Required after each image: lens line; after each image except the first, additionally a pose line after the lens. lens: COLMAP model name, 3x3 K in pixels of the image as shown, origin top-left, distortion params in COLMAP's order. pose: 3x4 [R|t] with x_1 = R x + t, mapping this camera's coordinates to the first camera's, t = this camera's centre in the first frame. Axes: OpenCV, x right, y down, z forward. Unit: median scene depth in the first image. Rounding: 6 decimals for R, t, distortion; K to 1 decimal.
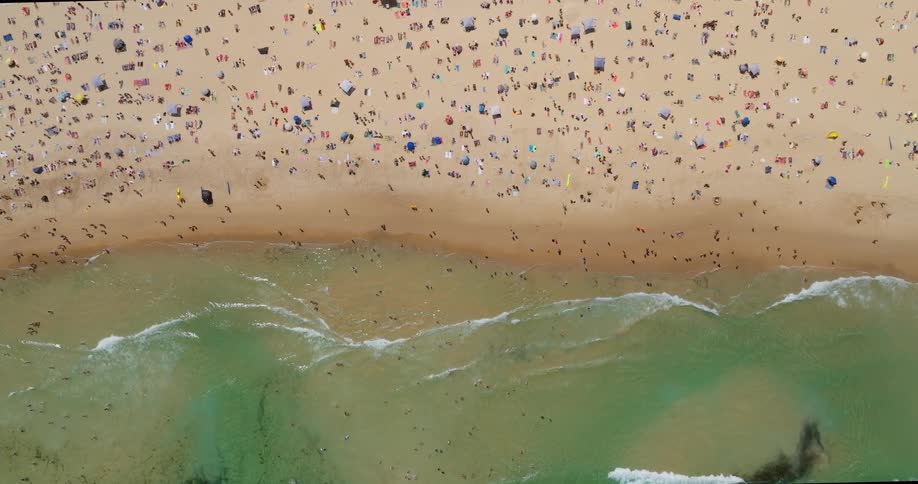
lens RADIAL K [[652.5, 0, 459.1], [0, 652.5, 242.4], [0, 0, 1]] dist [-0.000450, 0.012764]
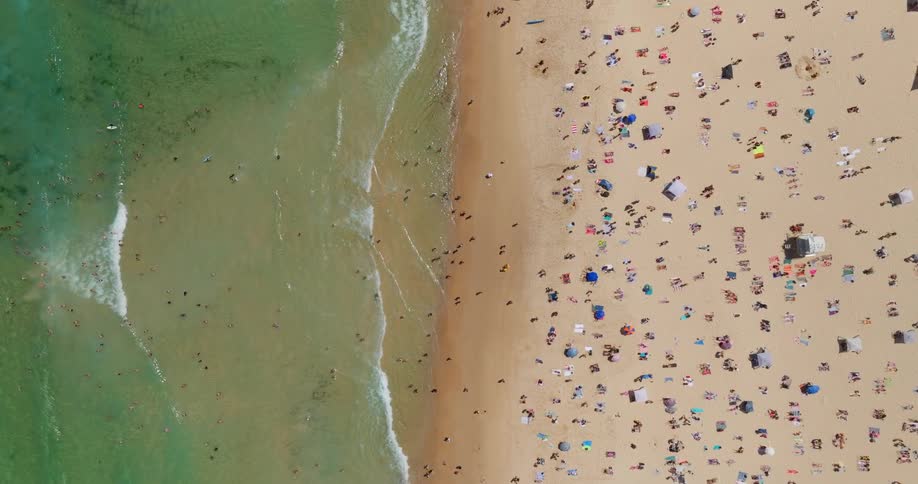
lens RADIAL K [[652.5, 0, 459.6], [0, 652.5, 242.3], [0, 0, 1]] dist [-0.000450, 0.012764]
pose [[-0.006283, 0.999764, 0.020775, -0.126254], [-0.999965, -0.006395, 0.005331, -0.004982], [0.005462, -0.020741, 0.999770, 0.277608]]
